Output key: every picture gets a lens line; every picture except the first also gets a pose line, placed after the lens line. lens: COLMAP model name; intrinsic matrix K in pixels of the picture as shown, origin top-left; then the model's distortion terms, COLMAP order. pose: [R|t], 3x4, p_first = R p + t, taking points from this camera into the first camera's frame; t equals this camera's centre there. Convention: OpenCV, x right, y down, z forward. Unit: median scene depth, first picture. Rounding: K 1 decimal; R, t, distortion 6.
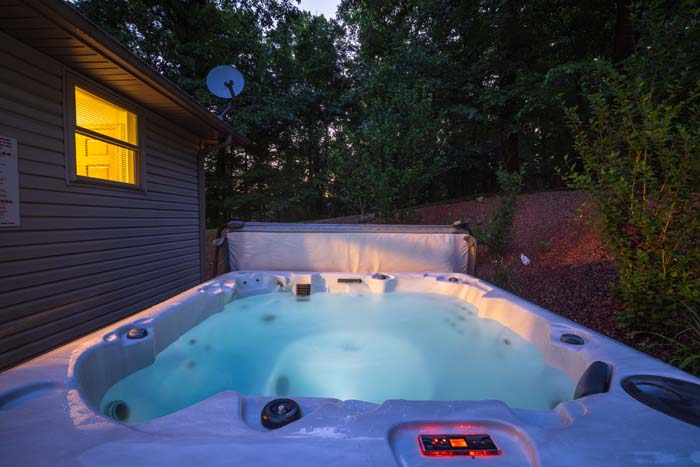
lens RADIAL K [[301.2, 0, 352.0], [0, 301.2, 231.3], [0, 0, 1]] dist [-0.011958, 0.000115]
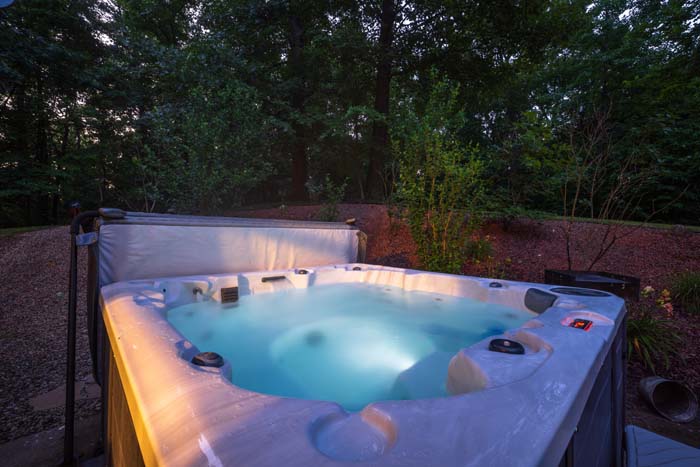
lens RADIAL K [[301.2, 0, 352.7], [0, 301.2, 232.9], [0, 0, 1]] dist [-0.011958, 0.000115]
pose [[0.741604, -0.000954, 0.670837, -0.439884], [0.020816, 0.999550, -0.021590, 0.047025], [-0.670515, 0.029975, 0.741291, 0.144914]]
